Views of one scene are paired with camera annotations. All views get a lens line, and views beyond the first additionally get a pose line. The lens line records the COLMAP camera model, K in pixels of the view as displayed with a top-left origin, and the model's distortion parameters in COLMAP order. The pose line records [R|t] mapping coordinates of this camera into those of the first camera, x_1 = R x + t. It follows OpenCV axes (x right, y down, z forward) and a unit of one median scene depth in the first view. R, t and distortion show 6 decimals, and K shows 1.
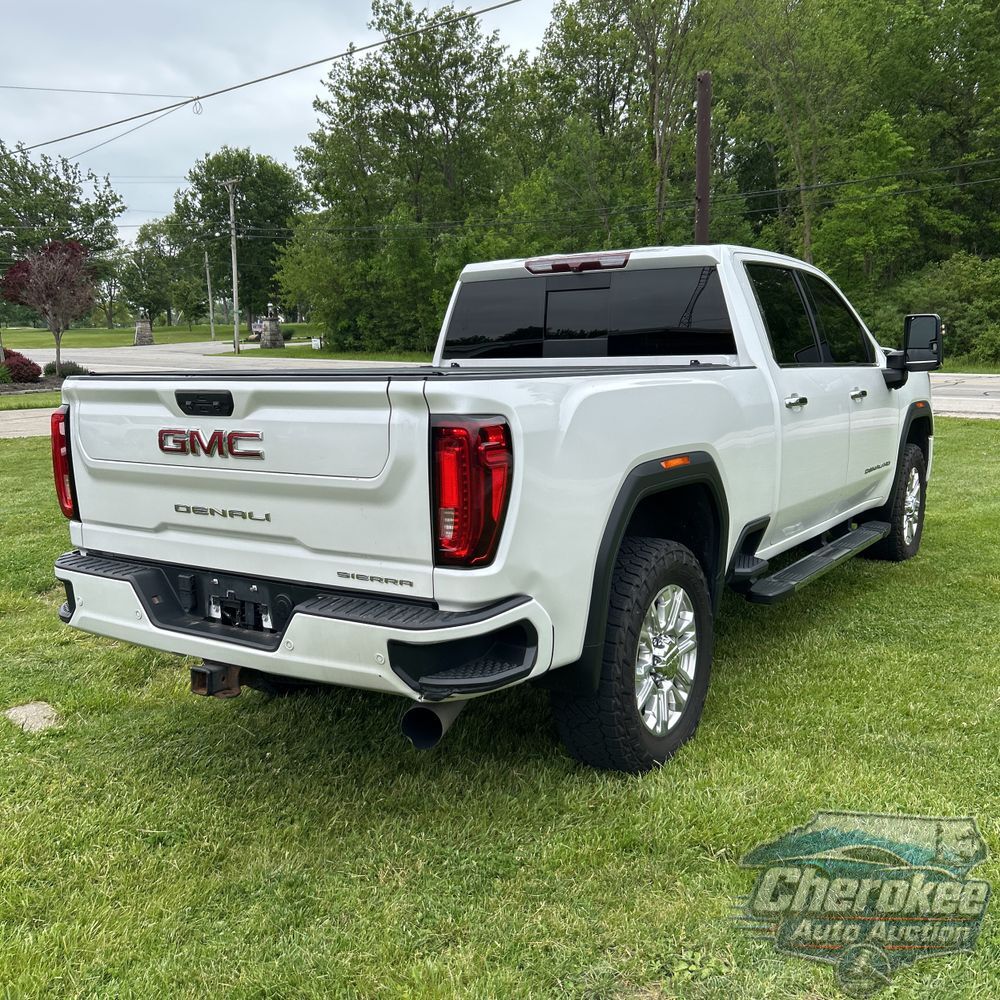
lens RADIAL K [[1014.6, 0, 502.4], [0, 1014.6, 537.6], [0, 0, 1]] dist [0.018395, -0.000019]
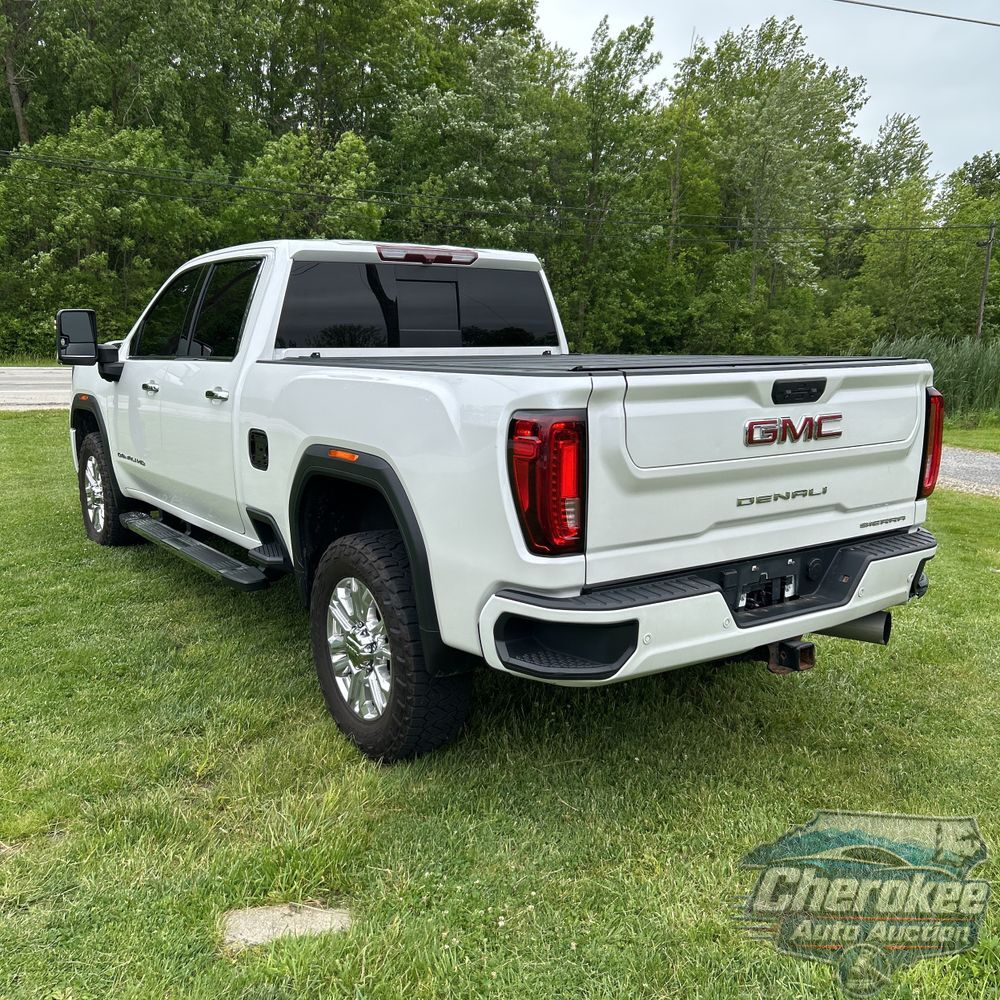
lens RADIAL K [[1014.6, 0, 502.4], [0, 1014.6, 537.6], [0, 0, 1]] dist [0.018395, -0.000019]
pose [[0.367415, -0.169017, 0.914571, -1.172893], [0.160970, 0.980065, 0.116453, -0.131646], [-0.916021, 0.104432, 0.387297, 0.753903]]
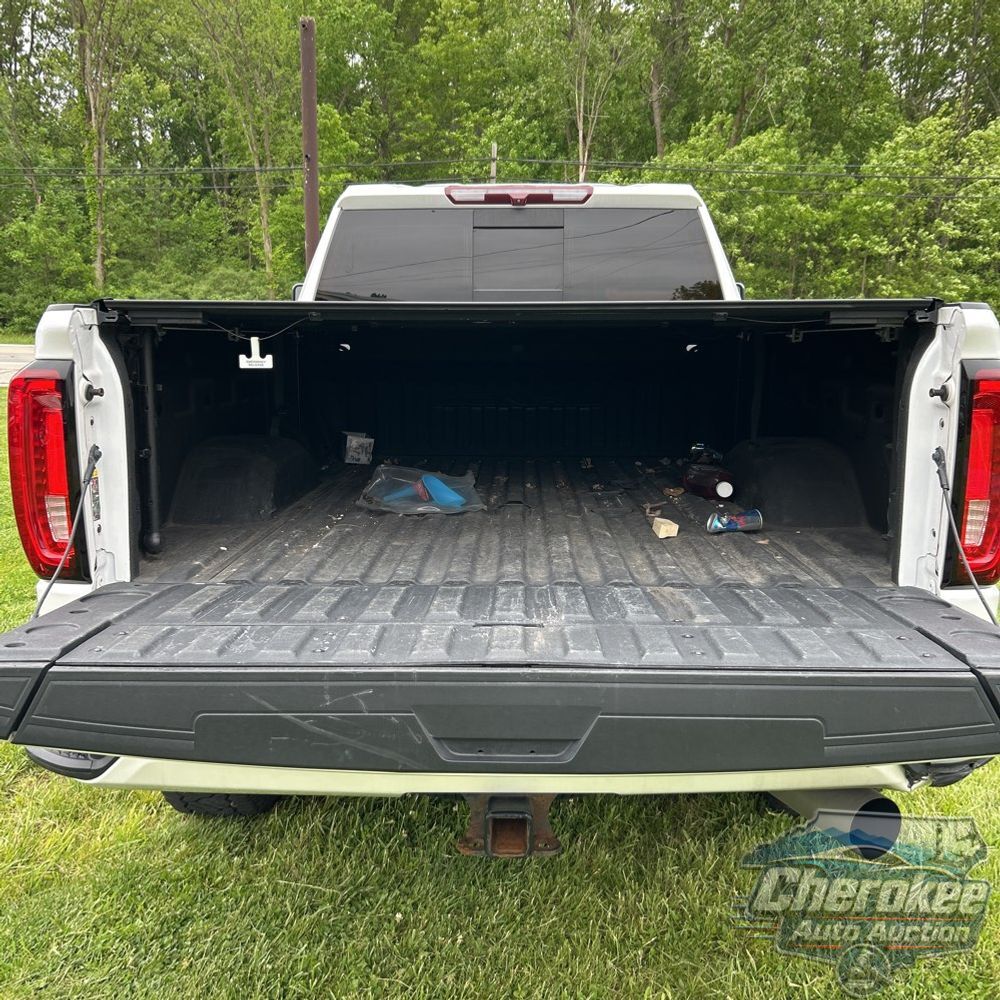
lens RADIAL K [[1014.9, 0, 500.0], [0, 1014.9, 500.0], [0, 0, 1]] dist [0.031765, -0.026034]
pose [[0.847404, -0.069913, 0.526326, -0.505973], [0.081204, 0.996696, 0.001652, -0.042687], [-0.524703, 0.041340, 0.850281, 0.445963]]
